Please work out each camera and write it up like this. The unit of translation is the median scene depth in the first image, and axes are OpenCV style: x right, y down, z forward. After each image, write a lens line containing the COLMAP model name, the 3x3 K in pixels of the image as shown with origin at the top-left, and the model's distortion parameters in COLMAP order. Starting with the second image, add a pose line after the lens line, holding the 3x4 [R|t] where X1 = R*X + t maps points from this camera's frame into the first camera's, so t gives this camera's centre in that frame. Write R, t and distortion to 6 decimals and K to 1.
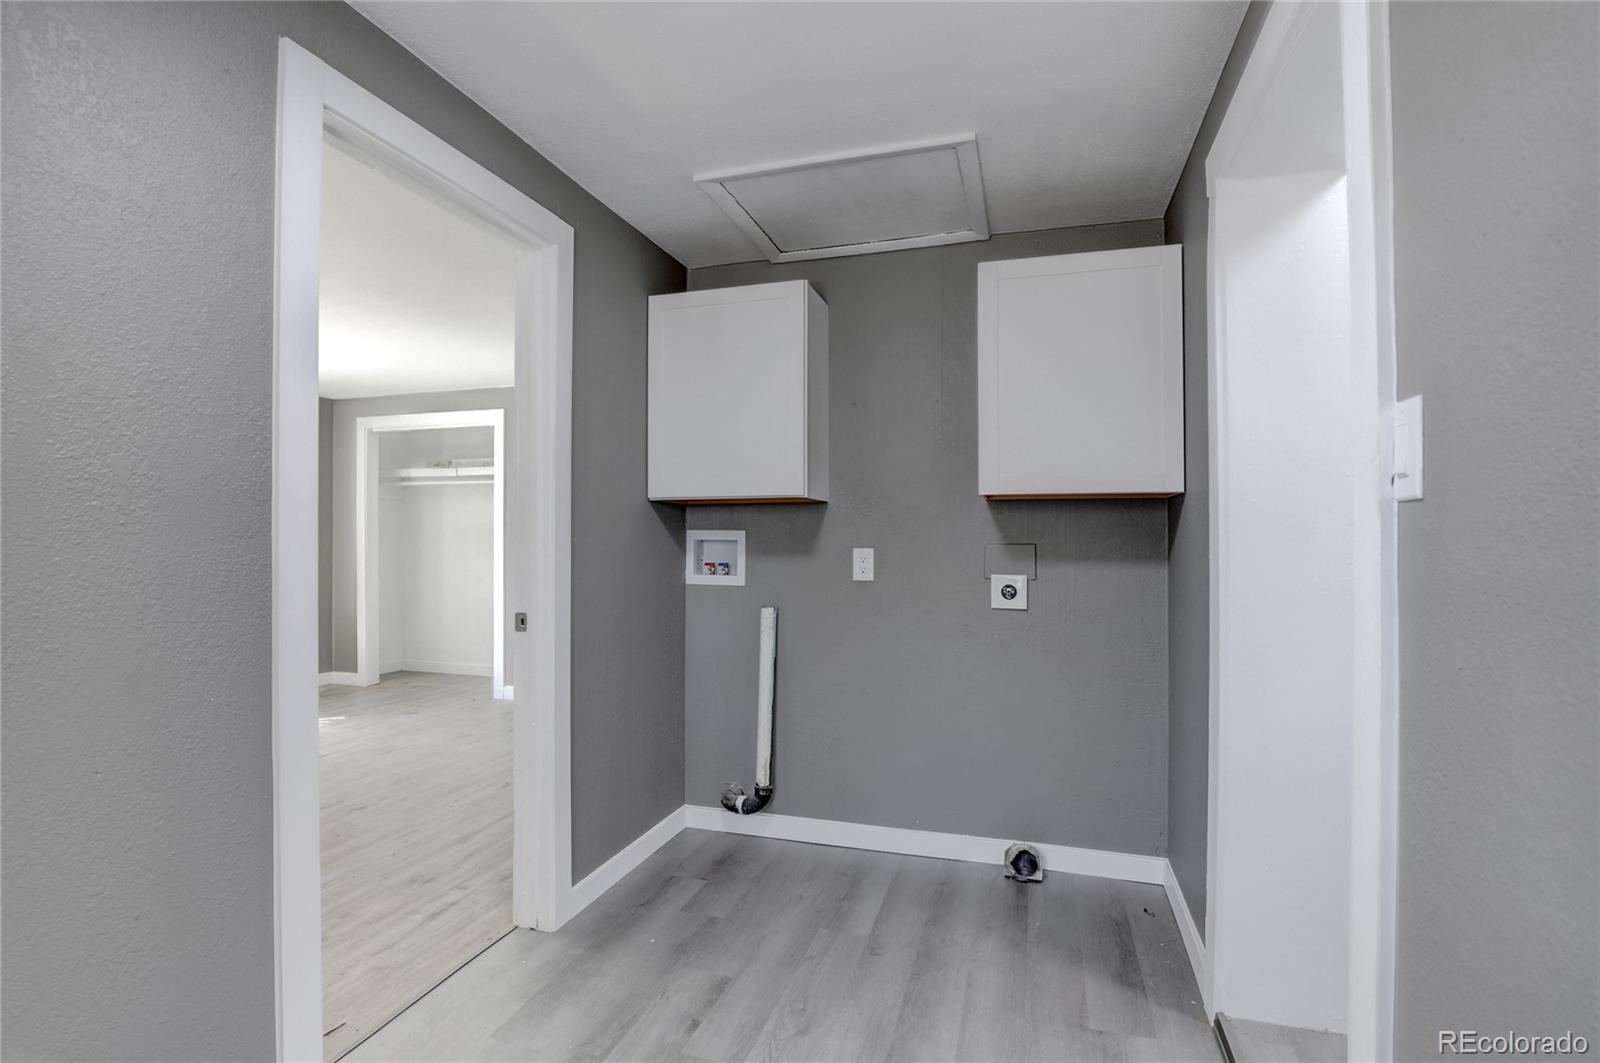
lens RADIAL K [[778.5, 0, 799.2], [0, 778.5, 541.2], [0, 0, 1]] dist [-0.032404, 0.006633]
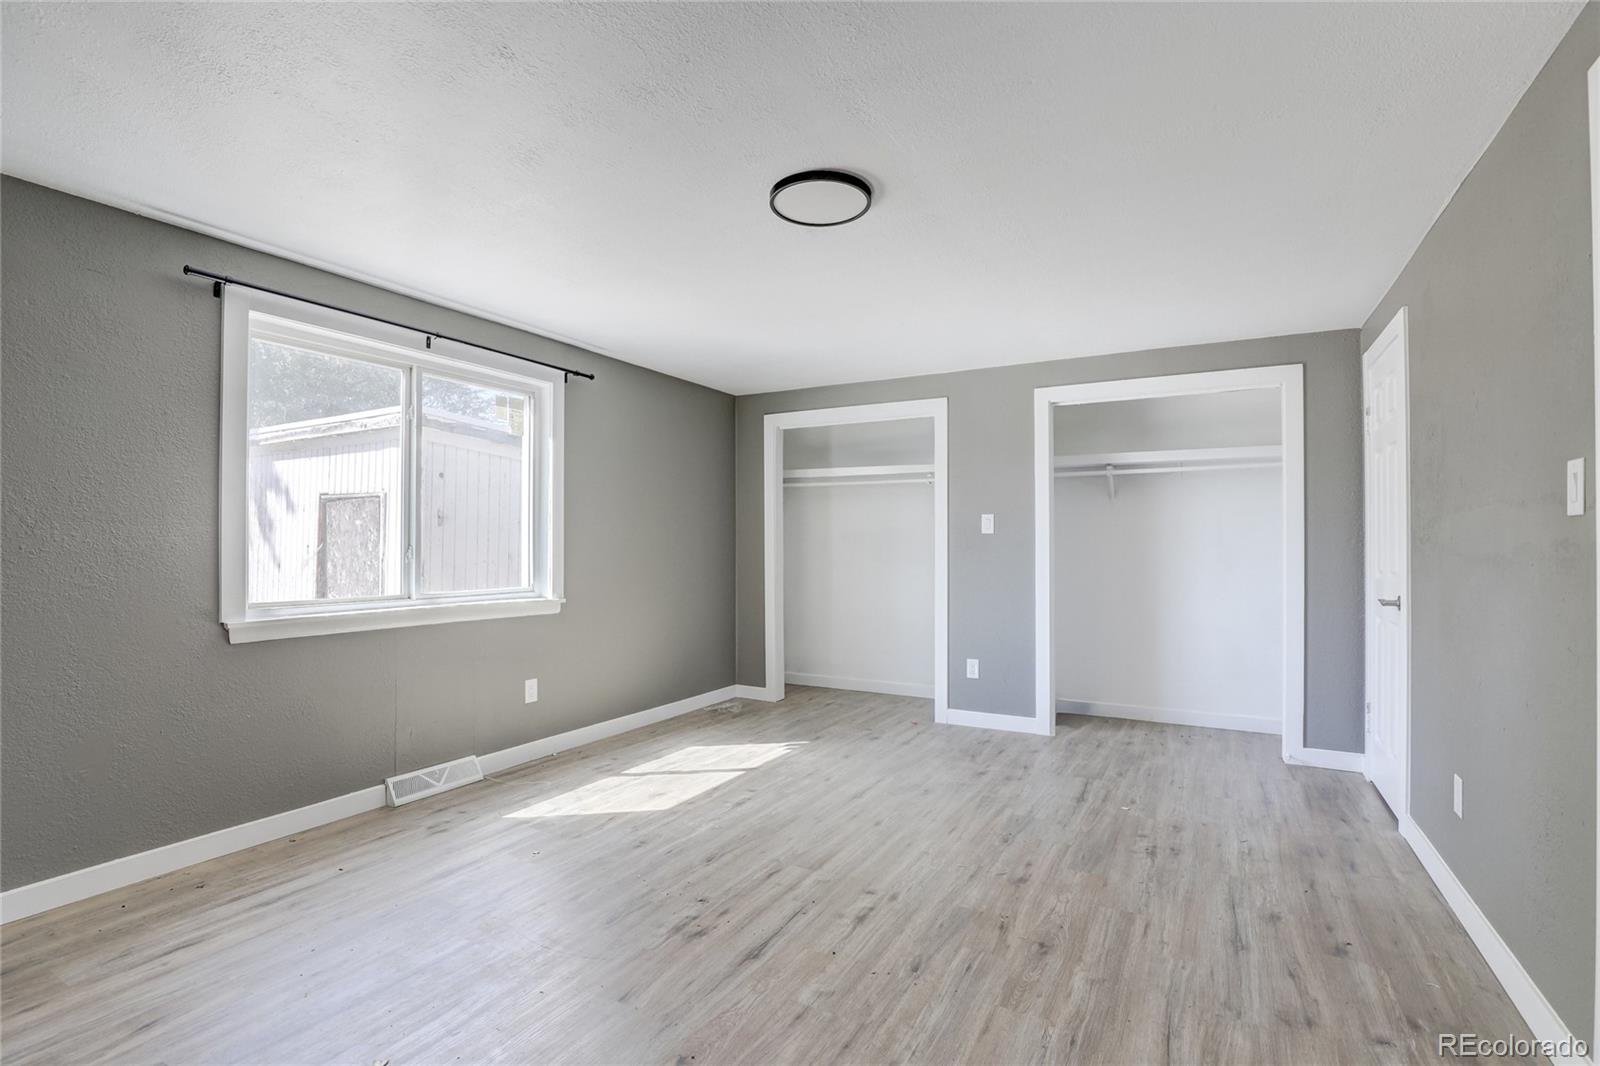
lens RADIAL K [[778.5, 0, 805.4], [0, 778.5, 535.9], [0, 0, 1]] dist [-0.032404, 0.006633]
pose [[0.978166, -0.003842, -0.207787, -0.354558], [0.000716, 0.999885, -0.015118, 0.001751], [0.207822, 0.014639, 0.978057, 0.093384]]
